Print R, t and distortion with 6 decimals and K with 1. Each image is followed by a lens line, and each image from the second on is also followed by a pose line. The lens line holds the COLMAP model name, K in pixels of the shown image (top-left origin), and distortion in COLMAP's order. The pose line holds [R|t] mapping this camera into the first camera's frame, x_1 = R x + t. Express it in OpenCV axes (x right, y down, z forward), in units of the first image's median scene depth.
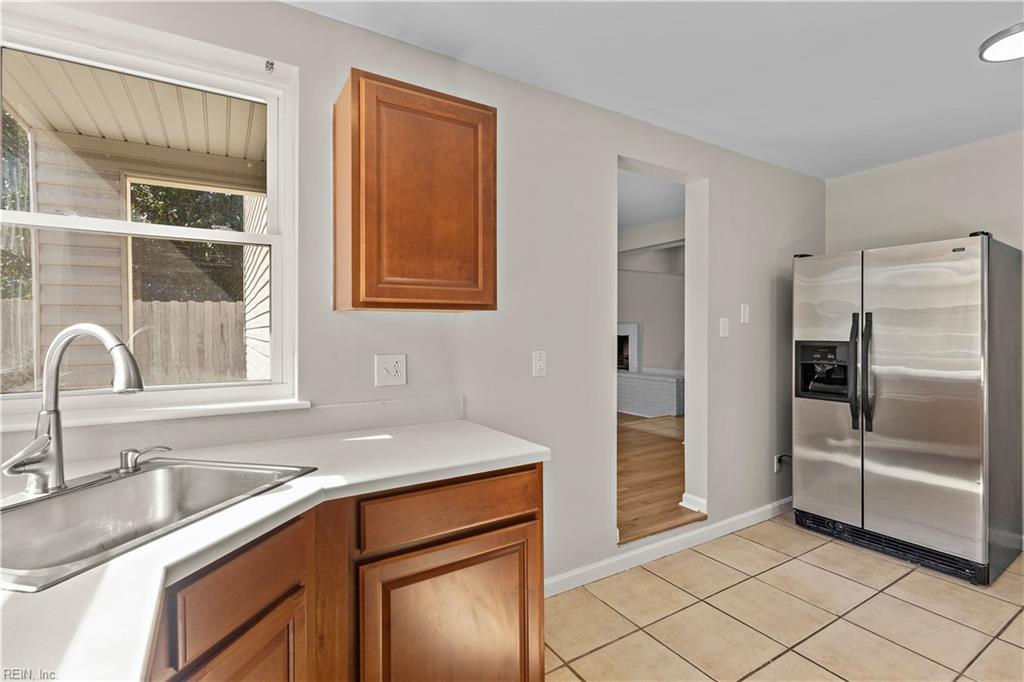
lens RADIAL K [[473.4, 0, 510.4], [0, 473.4, 338.0], [0, 0, 1]] dist [0.009616, 0.000737]
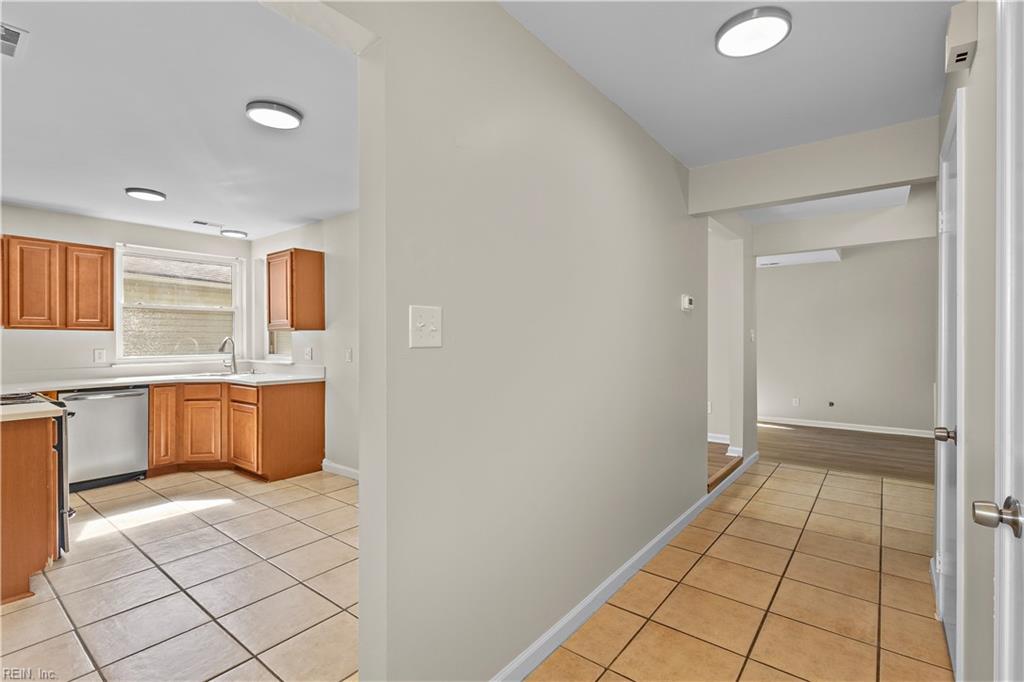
lens RADIAL K [[473.4, 0, 510.4], [0, 473.4, 338.0], [0, 0, 1]] dist [0.009616, 0.000737]
pose [[0.343691, 0.003734, -0.939075, 1.962913], [-0.009443, 0.999955, 0.000520, -0.022152], [0.939035, 0.008689, 0.343711, 0.884626]]
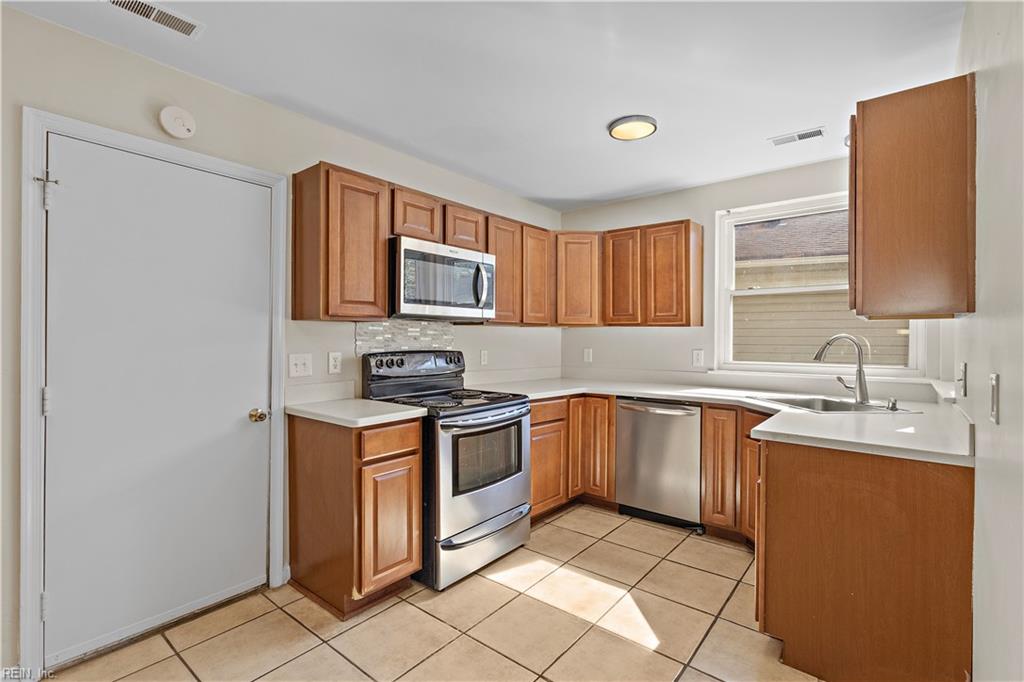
lens RADIAL K [[473.4, 0, 510.4], [0, 473.4, 338.0], [0, 0, 1]] dist [0.009616, 0.000737]
pose [[-0.943224, 0.003145, -0.332141, 0.696181], [-0.001668, 0.999898, 0.014203, -0.019078], [0.332152, 0.013951, -0.943123, 1.228769]]
